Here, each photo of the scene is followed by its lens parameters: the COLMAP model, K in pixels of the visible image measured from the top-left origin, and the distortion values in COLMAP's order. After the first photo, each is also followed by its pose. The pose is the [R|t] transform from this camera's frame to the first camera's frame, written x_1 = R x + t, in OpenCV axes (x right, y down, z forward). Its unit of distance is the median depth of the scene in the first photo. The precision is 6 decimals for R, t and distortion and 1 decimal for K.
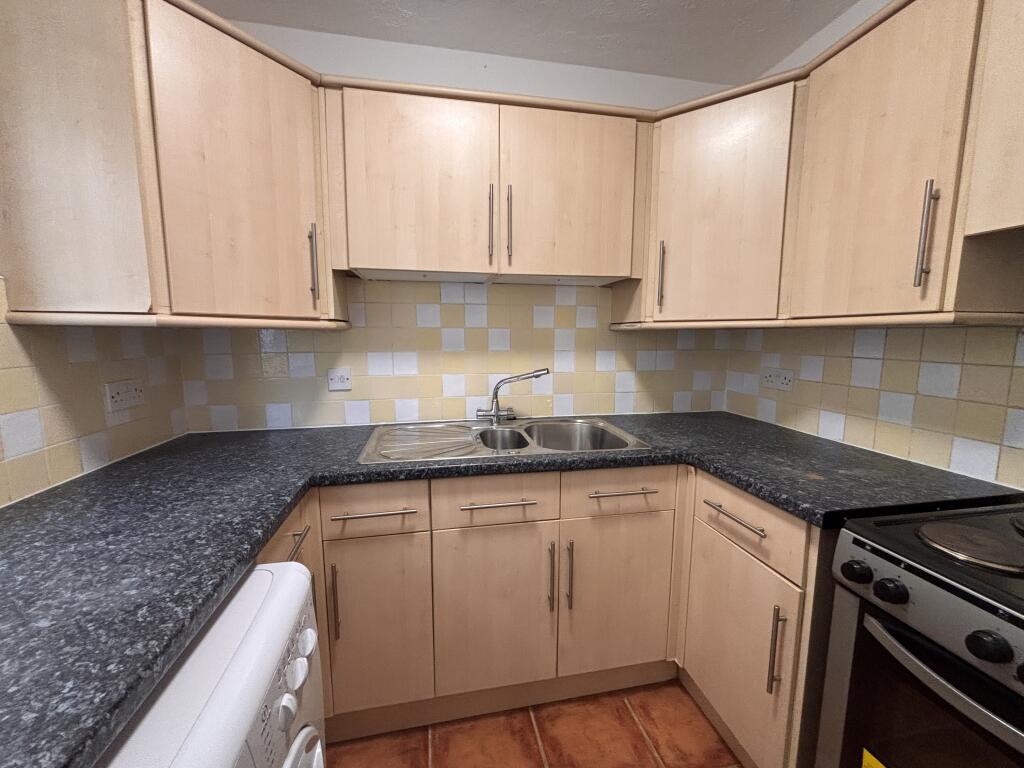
lens RADIAL K [[409.4, 0, 507.6], [0, 409.4, 383.3], [0, 0, 1]] dist [-0.000029, -0.000355]
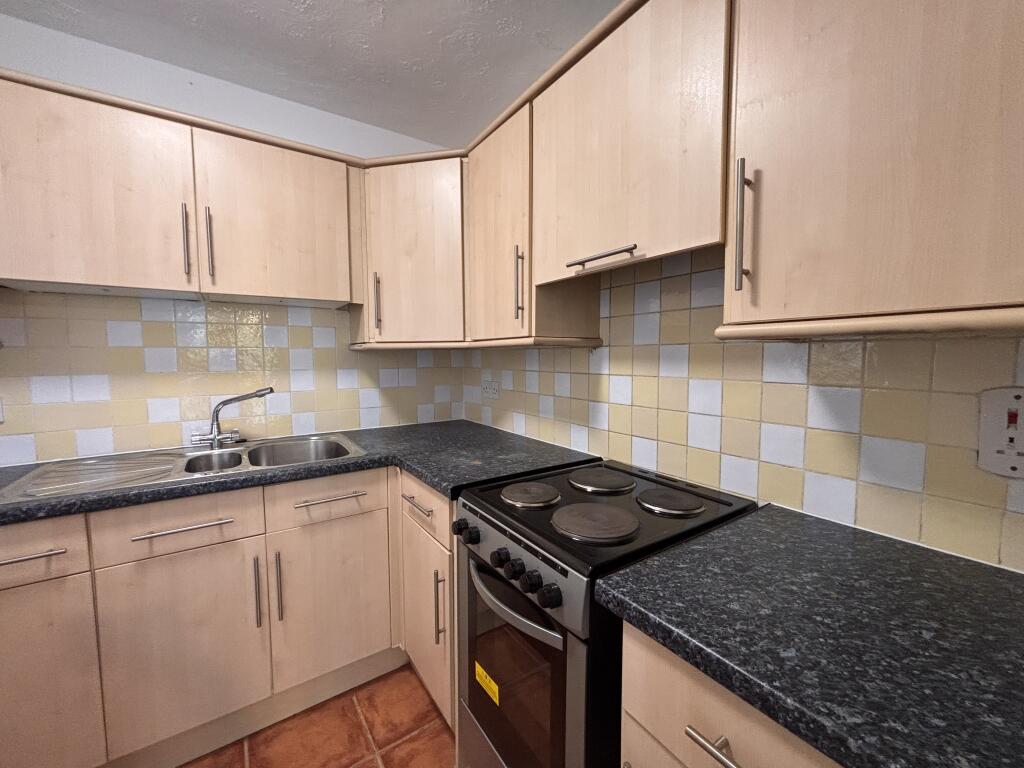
lens RADIAL K [[412.6, 0, 501.3], [0, 412.6, 382.9], [0, 0, 1]] dist [0.000925, -0.000255]
pose [[0.919417, -0.033269, 0.391874, 0.262191], [0.053444, 0.997742, -0.040687, 0.027729], [-0.389635, 0.058351, 0.919119, -0.189470]]
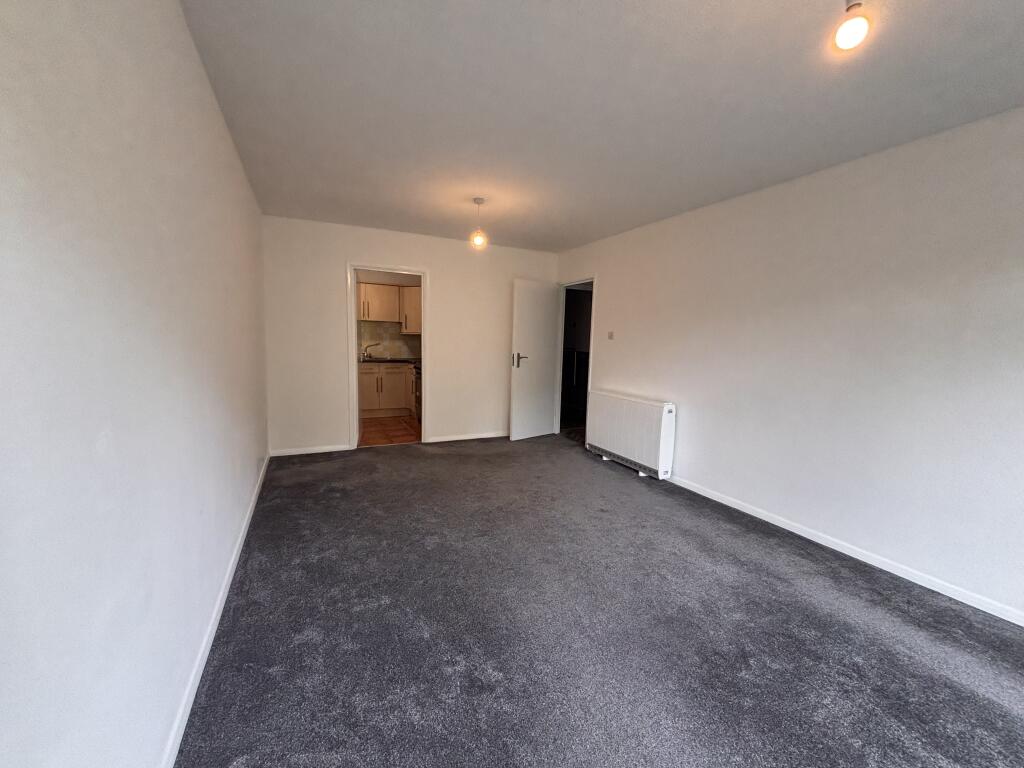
lens RADIAL K [[409.4, 0, 507.6], [0, 409.4, 383.3], [0, 0, 1]] dist [-0.000029, -0.000355]
pose [[0.964835, -0.002853, 0.262842, 0.307322], [0.005000, 0.999959, -0.007501, 0.471847], [-0.262810, 0.008551, 0.964810, -3.868253]]
